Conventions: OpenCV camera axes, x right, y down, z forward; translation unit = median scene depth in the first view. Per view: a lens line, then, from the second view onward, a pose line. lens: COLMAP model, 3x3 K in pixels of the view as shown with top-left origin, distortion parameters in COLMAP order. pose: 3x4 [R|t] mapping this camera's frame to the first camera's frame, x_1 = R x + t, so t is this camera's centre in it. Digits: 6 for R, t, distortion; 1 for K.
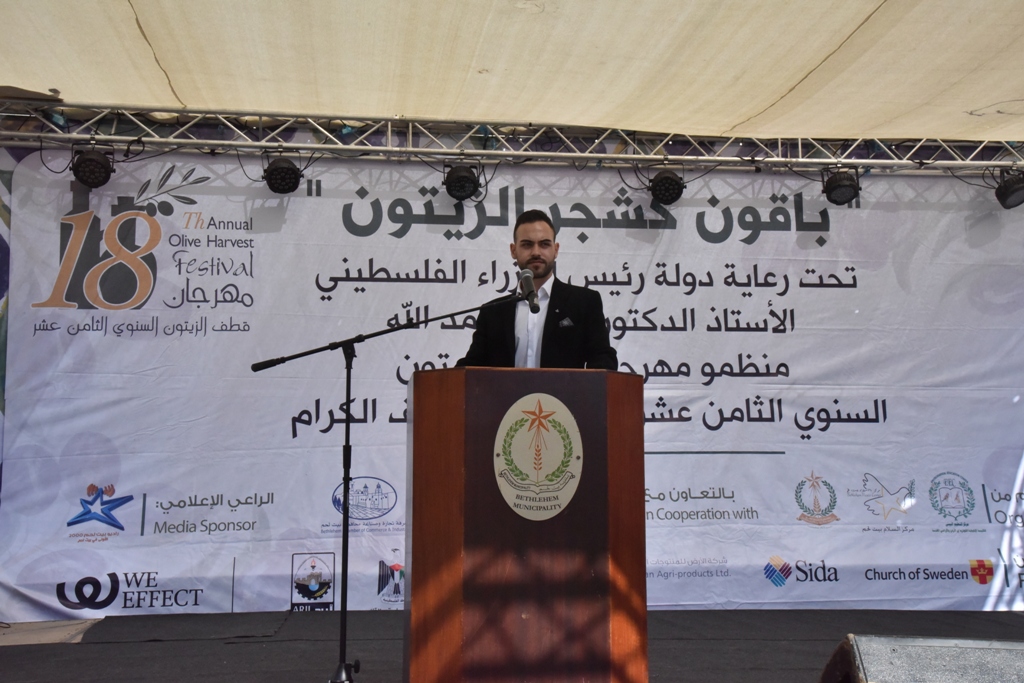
lens RADIAL K [[1299.8, 0, 514.6], [0, 1299.8, 342.7], [0, 0, 1]] dist [0.184714, 0.000000]
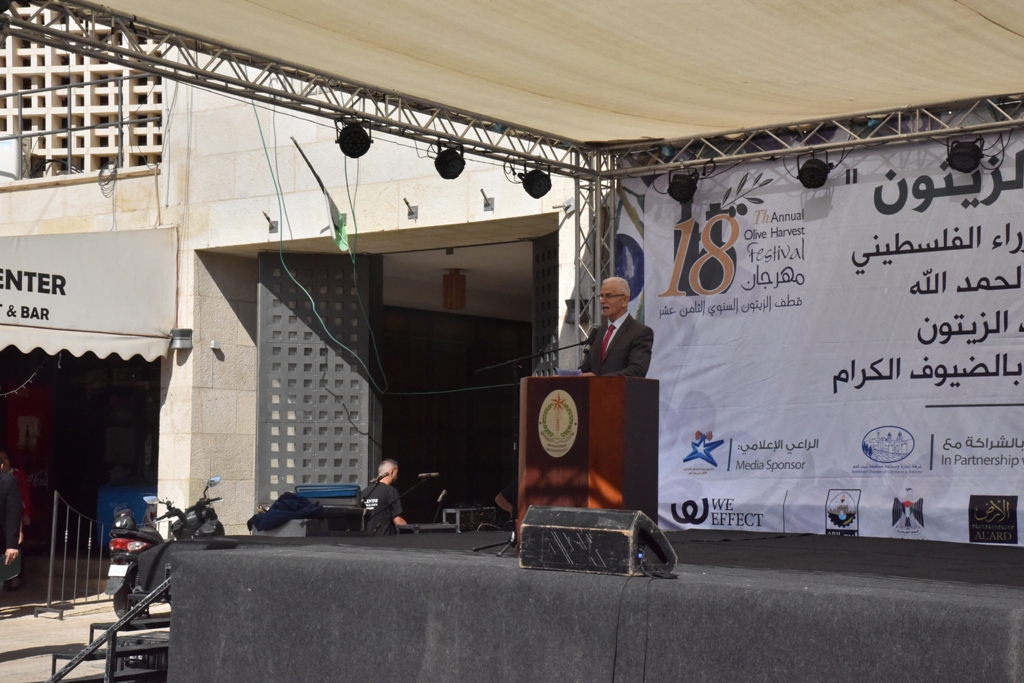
lens RADIAL K [[1883.9, 0, 523.3], [0, 1883.9, 341.7], [0, 0, 1]] dist [0.443865, 0.000000]
pose [[0.715208, -0.037986, -0.697878, 0.814462], [0.084974, 0.995840, 0.032880, -0.053472], [0.693726, -0.082818, 0.715461, -0.419508]]
